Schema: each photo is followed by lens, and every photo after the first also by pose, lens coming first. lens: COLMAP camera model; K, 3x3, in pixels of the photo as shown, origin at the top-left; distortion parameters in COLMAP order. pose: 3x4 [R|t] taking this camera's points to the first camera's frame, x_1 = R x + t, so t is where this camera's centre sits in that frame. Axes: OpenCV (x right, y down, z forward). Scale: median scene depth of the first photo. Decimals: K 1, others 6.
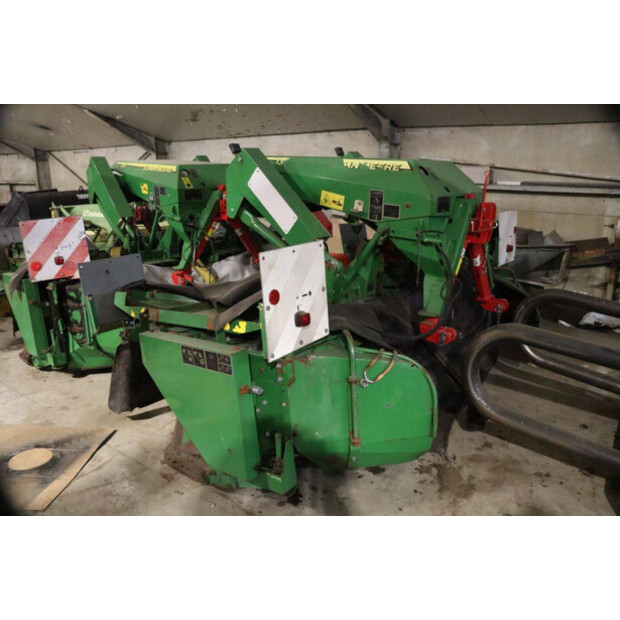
lens RADIAL K [[517.1, 0, 310.0], [0, 517.1, 310.0], [0, 0, 1]] dist [-0.161297, 0.151942]
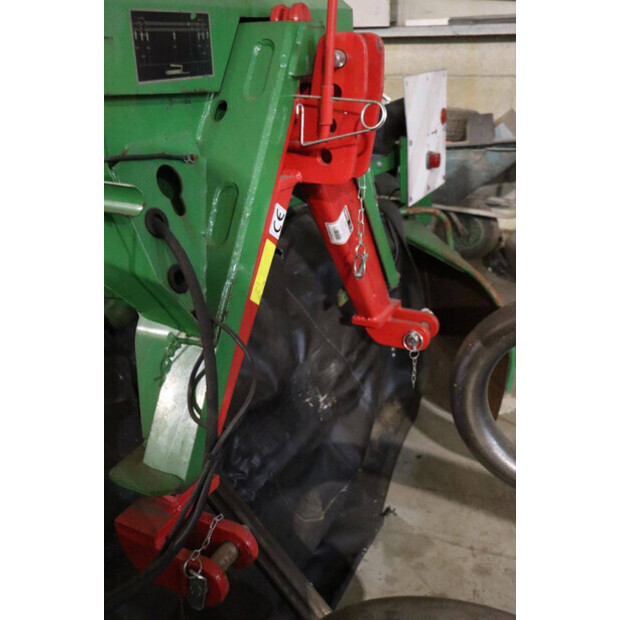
lens RADIAL K [[647.8, 0, 310.0], [0, 647.8, 310.0], [0, 0, 1]] dist [-0.021965, -0.008913]
pose [[0.979786, -0.100112, 0.173193, 0.238848], [0.076228, 0.987290, 0.139455, -0.107103], [-0.184953, -0.123434, 0.974965, 0.605211]]
